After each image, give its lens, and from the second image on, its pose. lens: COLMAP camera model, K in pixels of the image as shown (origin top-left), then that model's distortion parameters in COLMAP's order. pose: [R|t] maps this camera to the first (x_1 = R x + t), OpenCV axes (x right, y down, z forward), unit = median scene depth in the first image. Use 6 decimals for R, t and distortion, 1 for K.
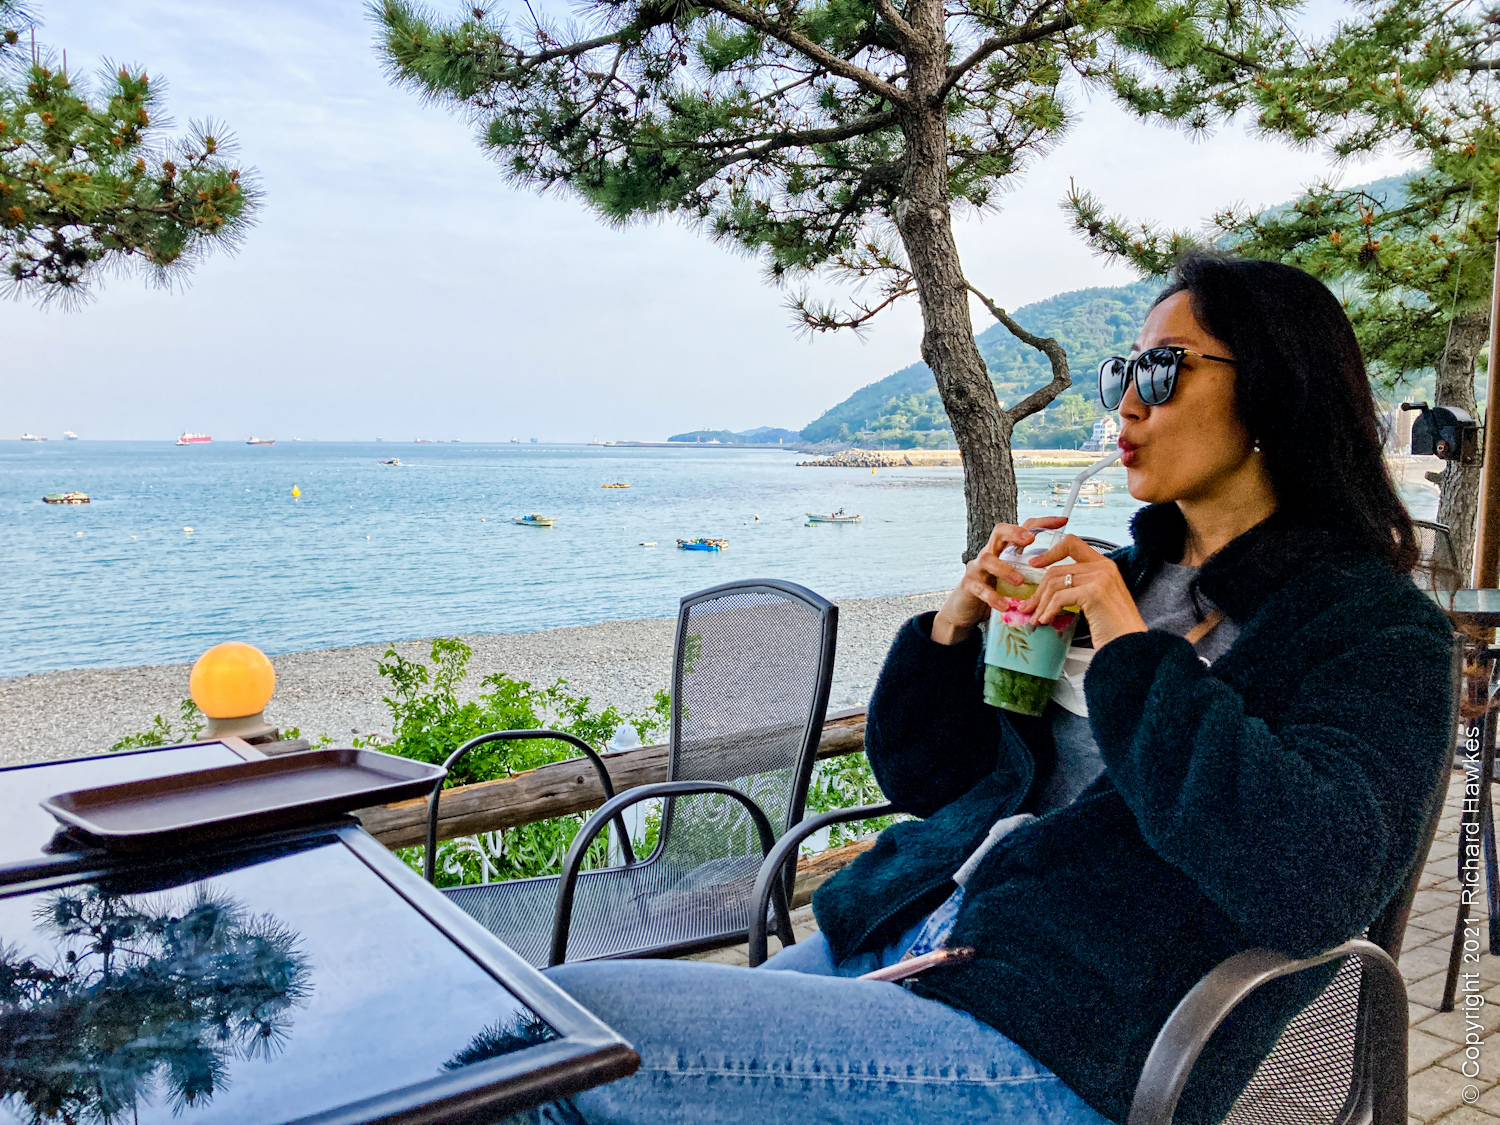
lens RADIAL K [[1275.7, 0, 750.0], [0, 1275.7, 562.5], [0, 0, 1]] dist [0.095685, -0.015785]
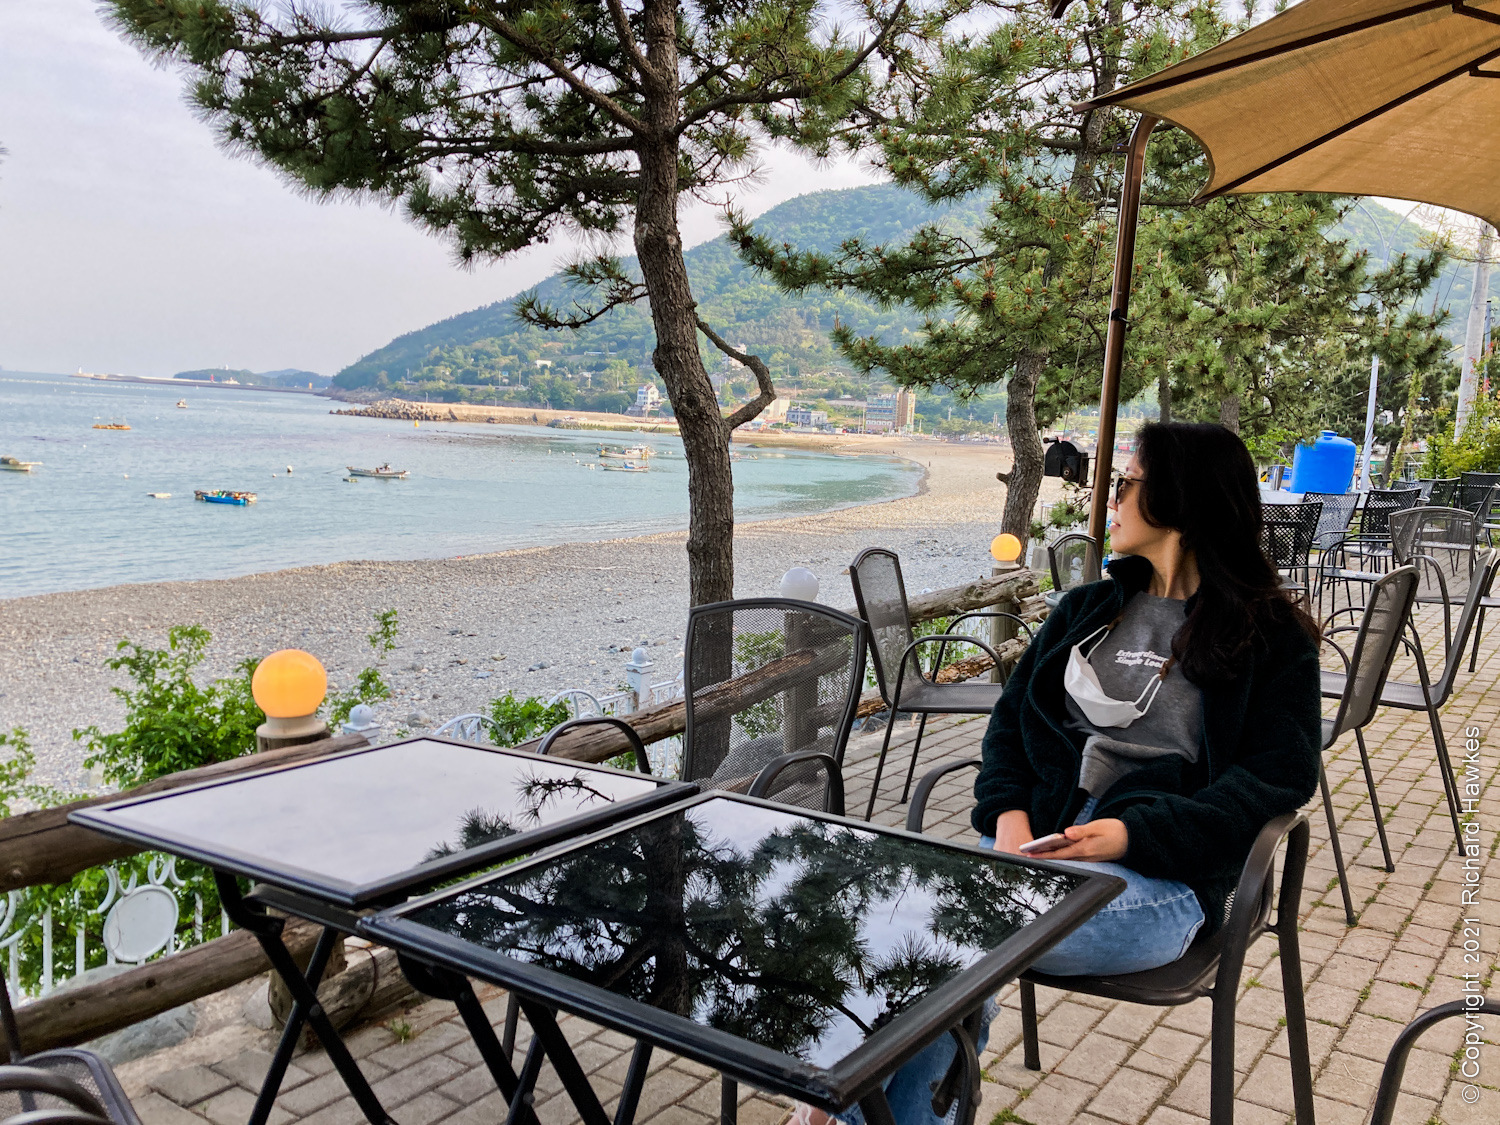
lens RADIAL K [[1286.7, 0, 750.0], [0, 1286.7, 562.5], [0, 0, 1]] dist [0.153954, -0.005322]
pose [[0.939643, 0.008705, 0.342046, -0.125566], [-0.019319, 0.999431, 0.027637, -0.016458], [-0.341611, -0.032577, 0.939277, -0.066761]]
